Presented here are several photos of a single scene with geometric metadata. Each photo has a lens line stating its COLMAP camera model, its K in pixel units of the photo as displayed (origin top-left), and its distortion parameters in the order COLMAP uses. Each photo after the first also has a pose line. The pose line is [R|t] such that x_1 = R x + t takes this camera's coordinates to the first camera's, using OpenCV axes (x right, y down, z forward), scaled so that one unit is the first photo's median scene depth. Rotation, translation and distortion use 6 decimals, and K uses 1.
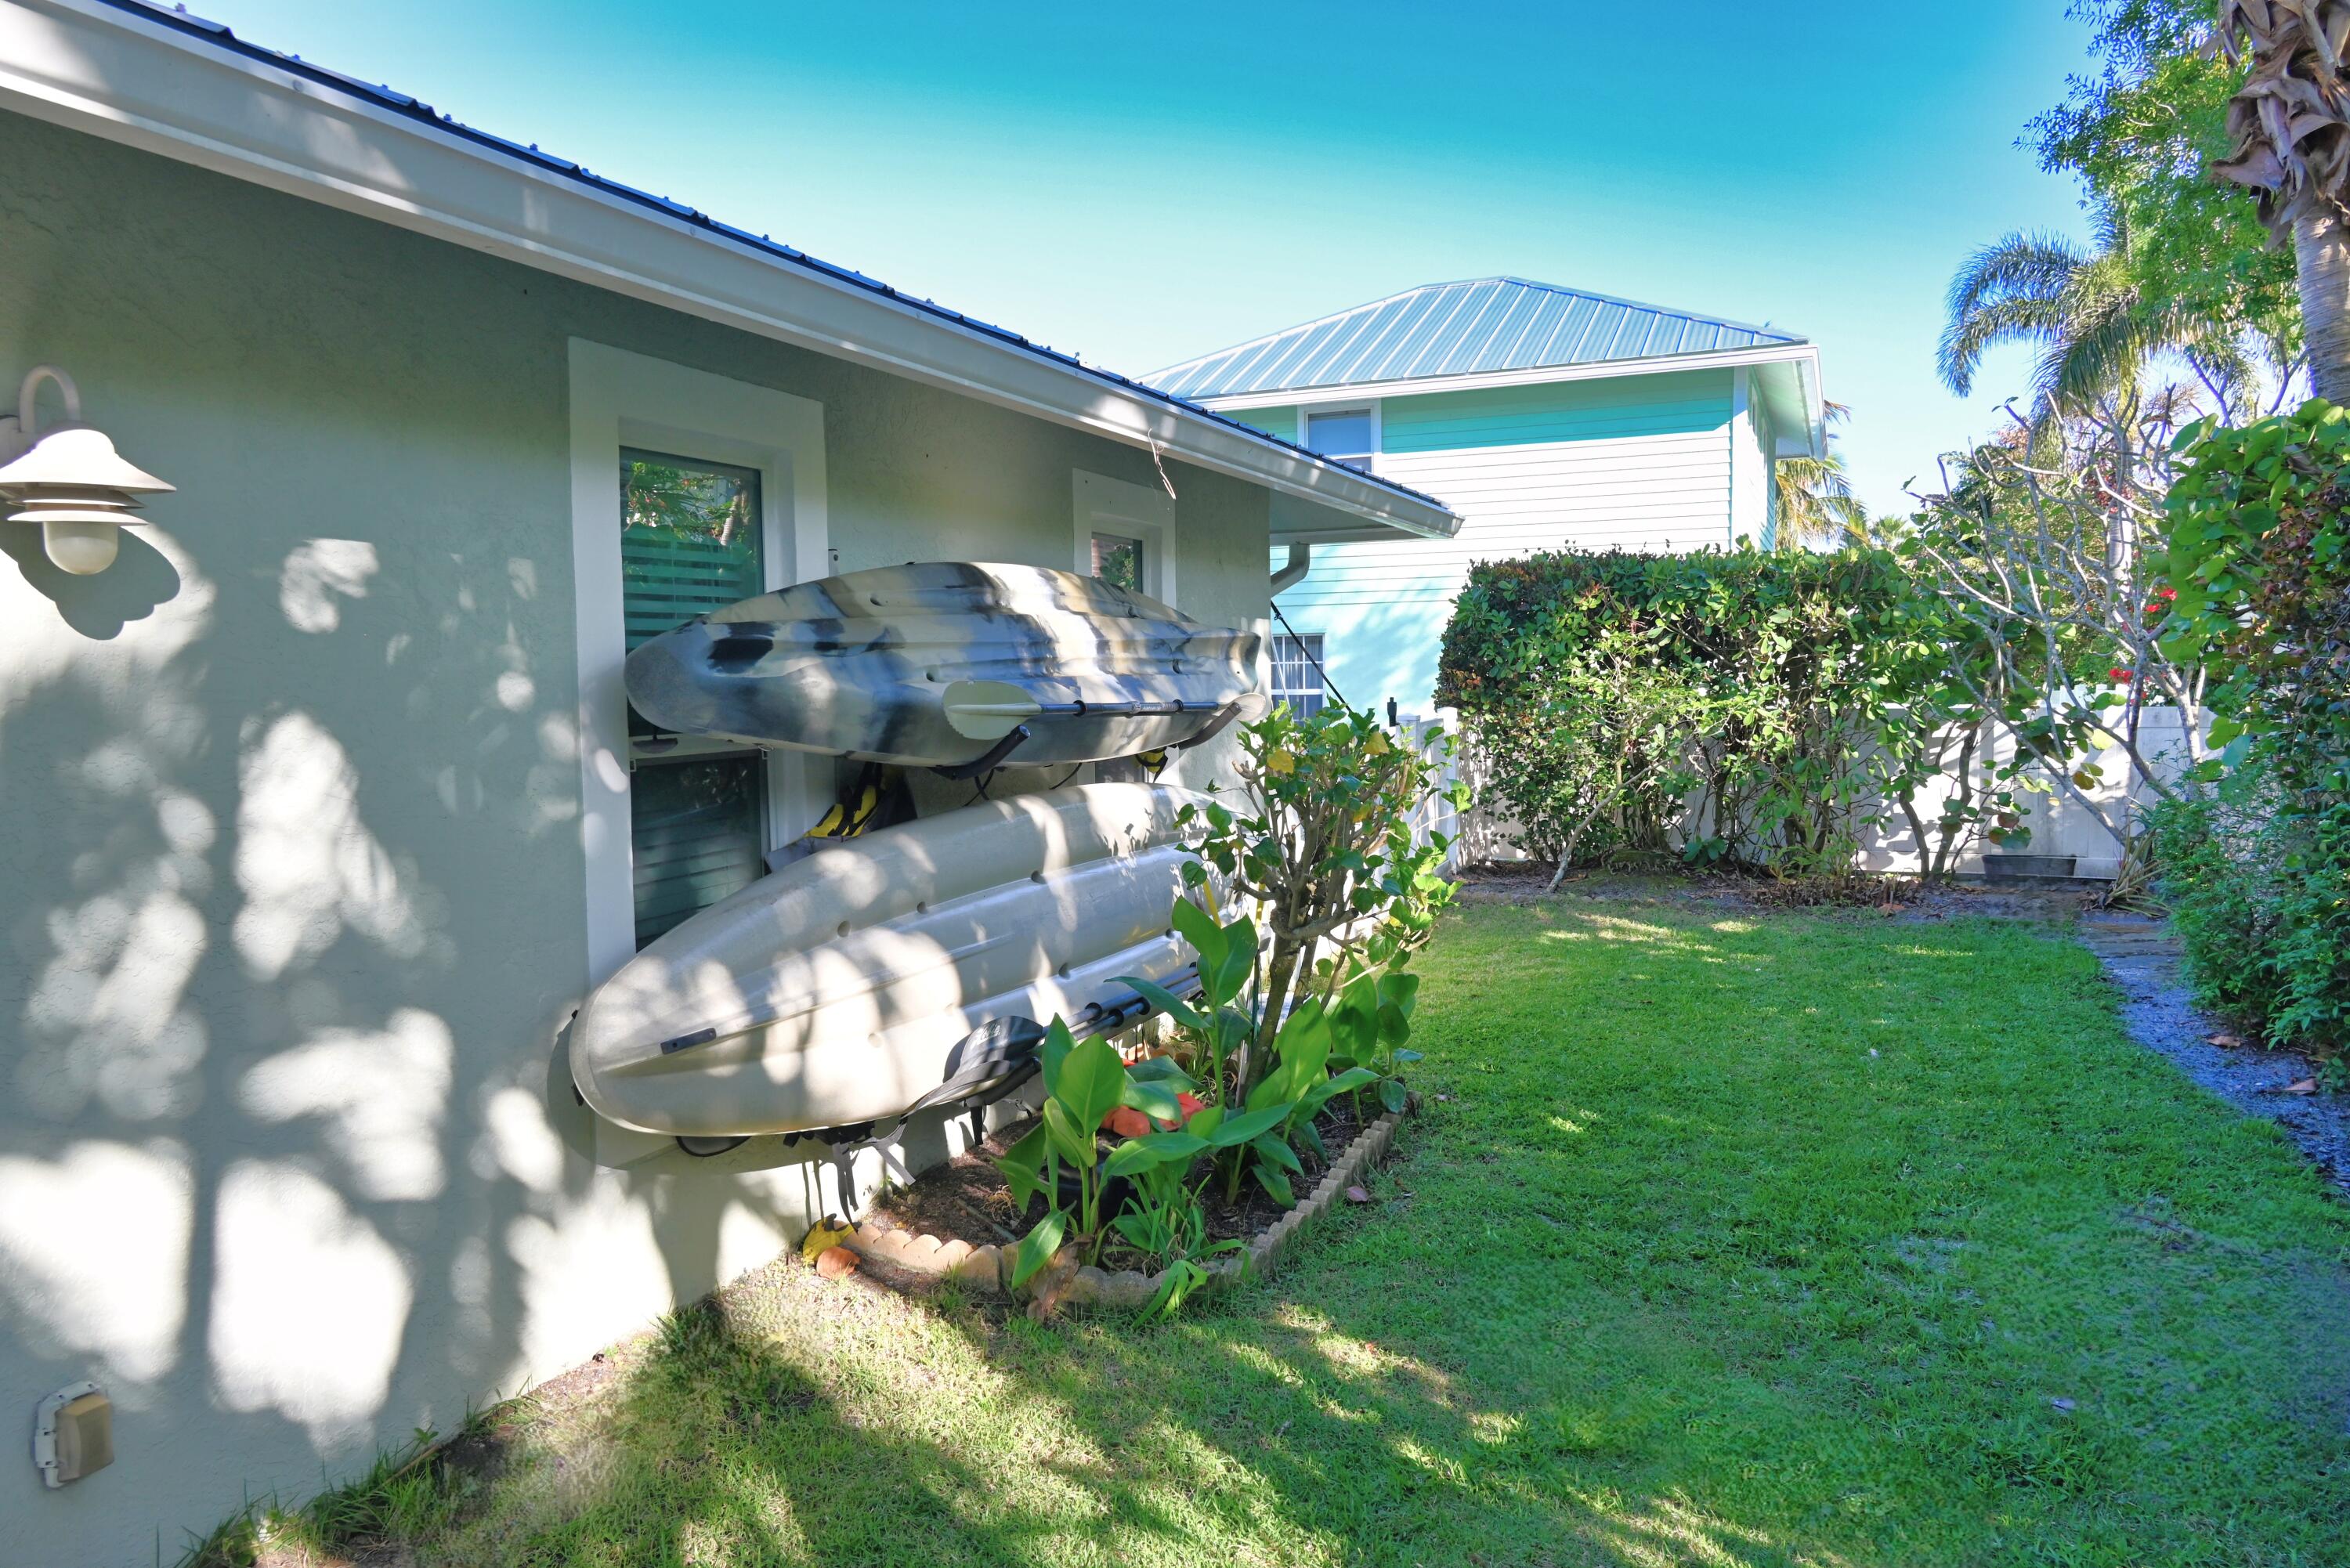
lens RADIAL K [[1588.0, 0, 1175.0], [0, 1588.0, 784.0], [0, 0, 1]] dist [0.003011, 0.001290]
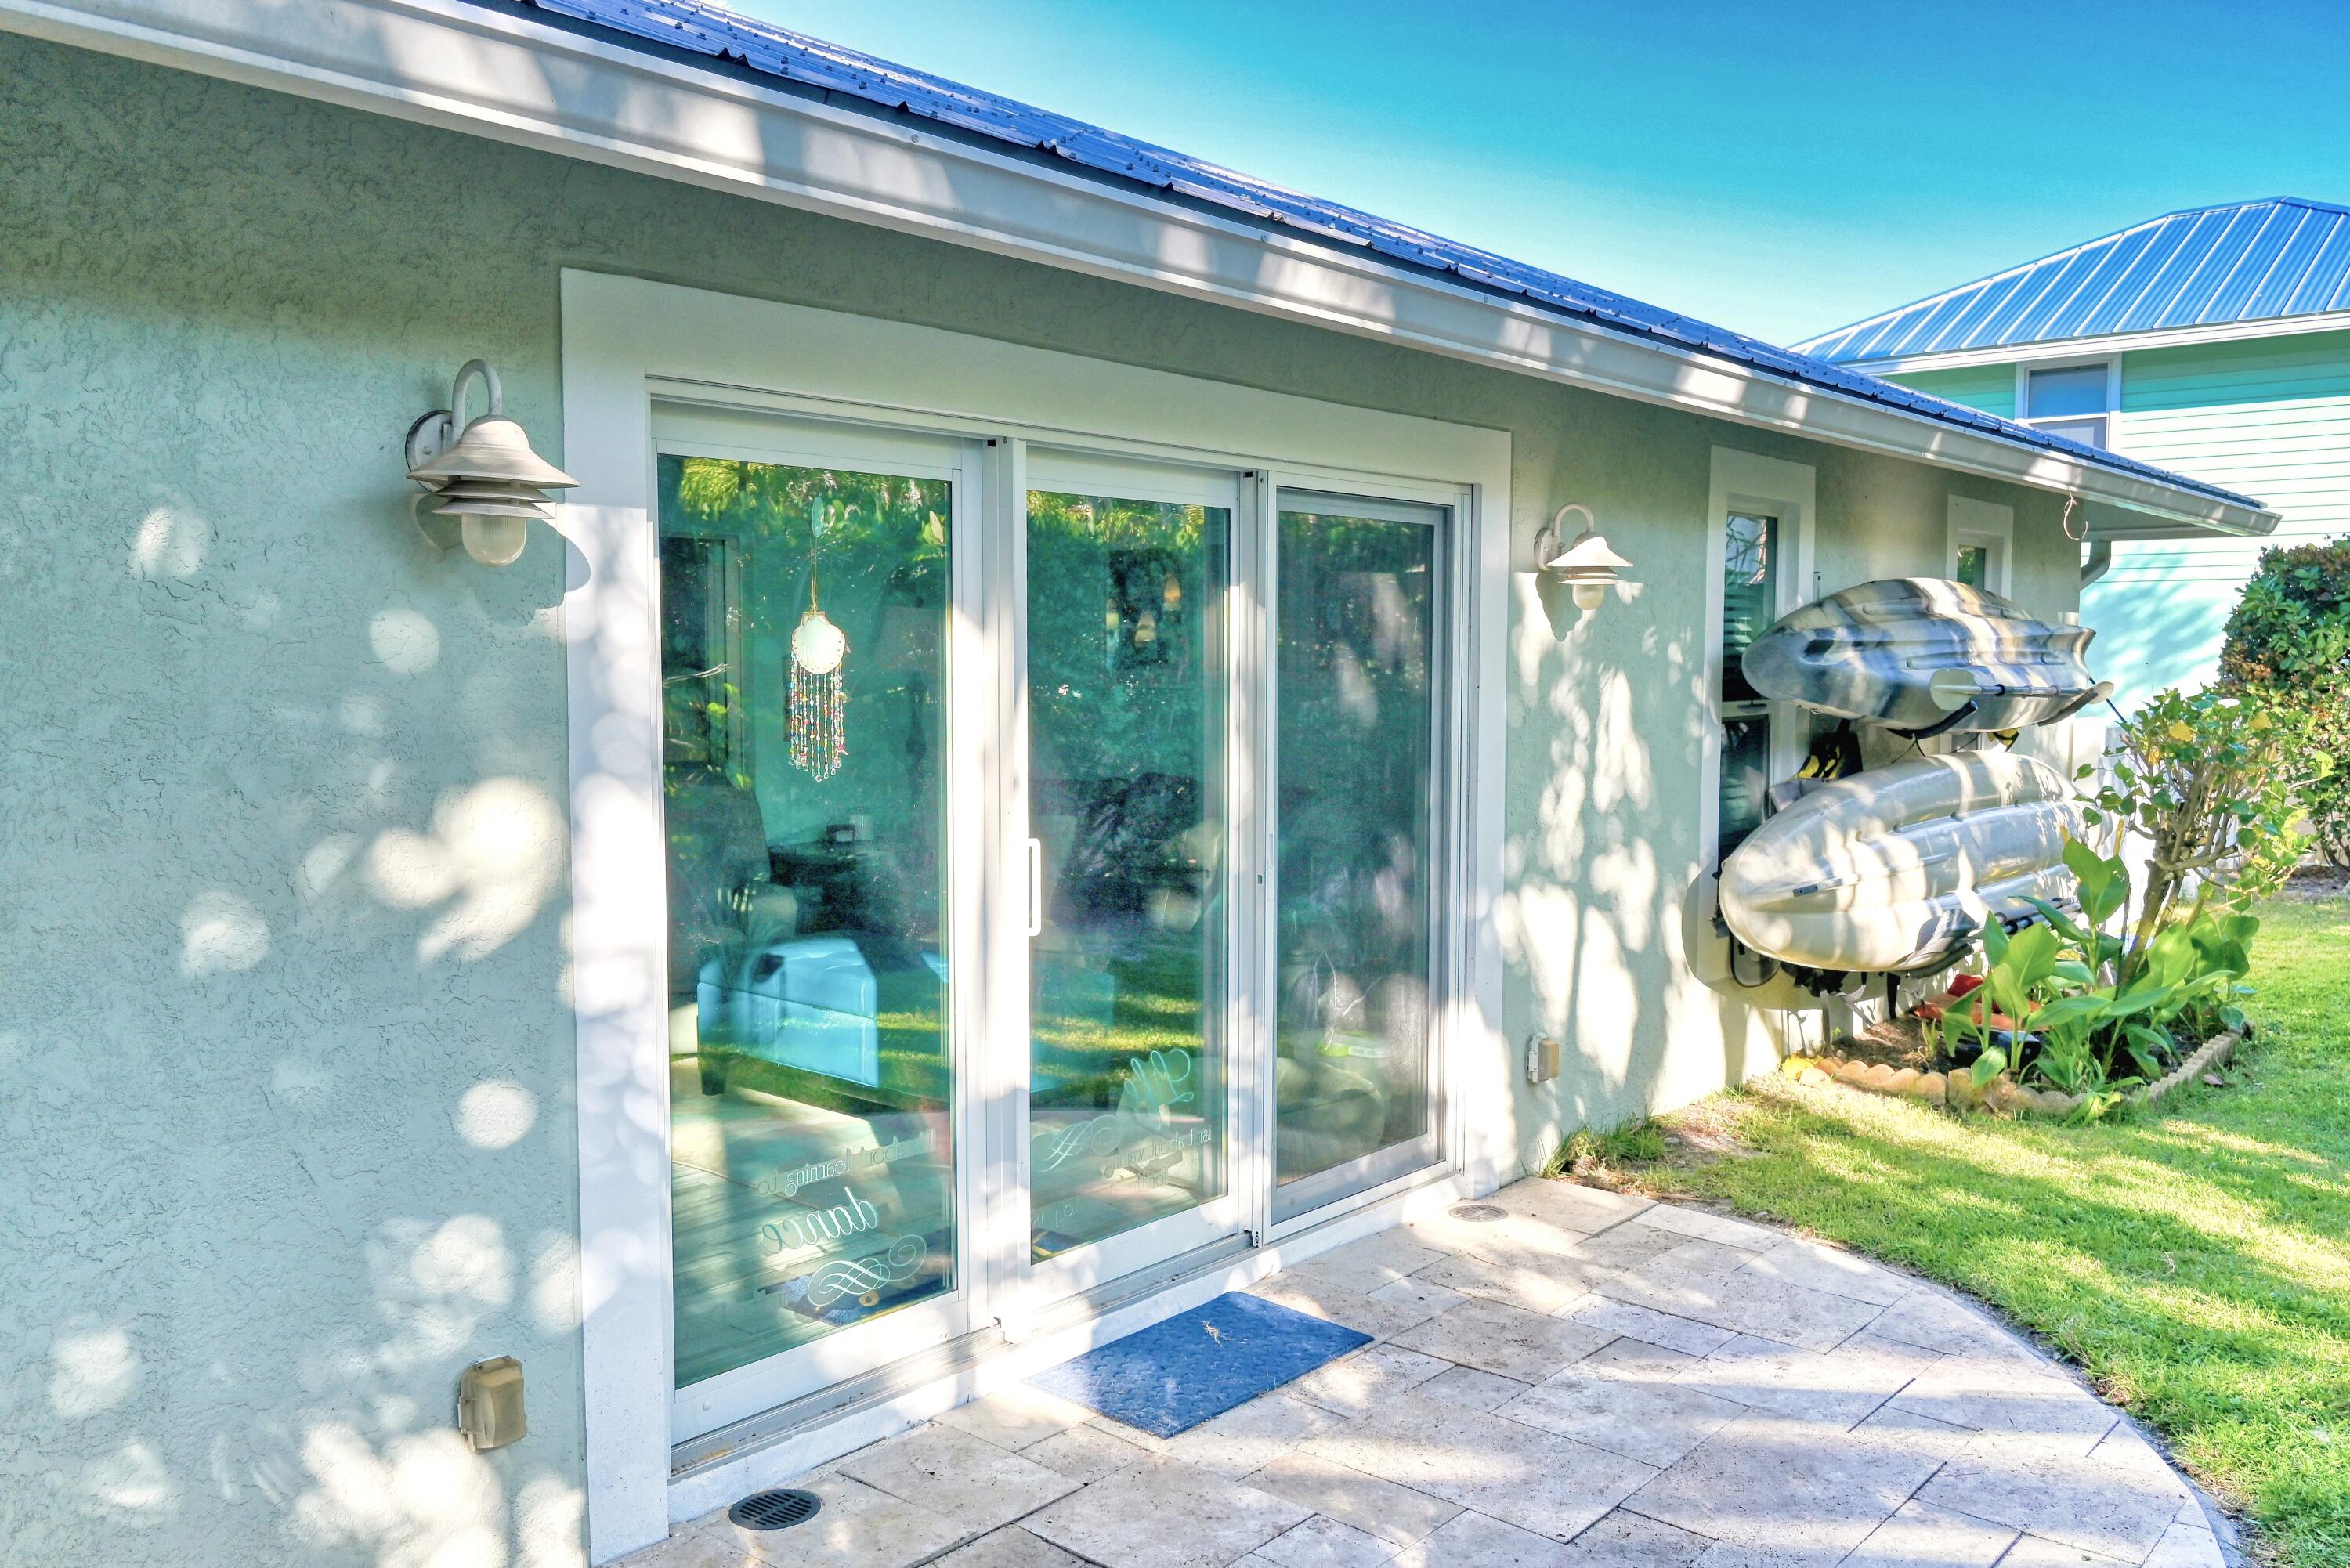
lens RADIAL K [[1883.2, 0, 1175.0], [0, 1883.2, 784.0], [0, 0, 1]] dist [0.008007, -0.003238]
pose [[0.954996, 0.034705, -0.294581, -0.233576], [-0.034433, 0.999388, 0.006112, 0.042028], [0.294613, 0.004307, 0.955607, -0.662160]]
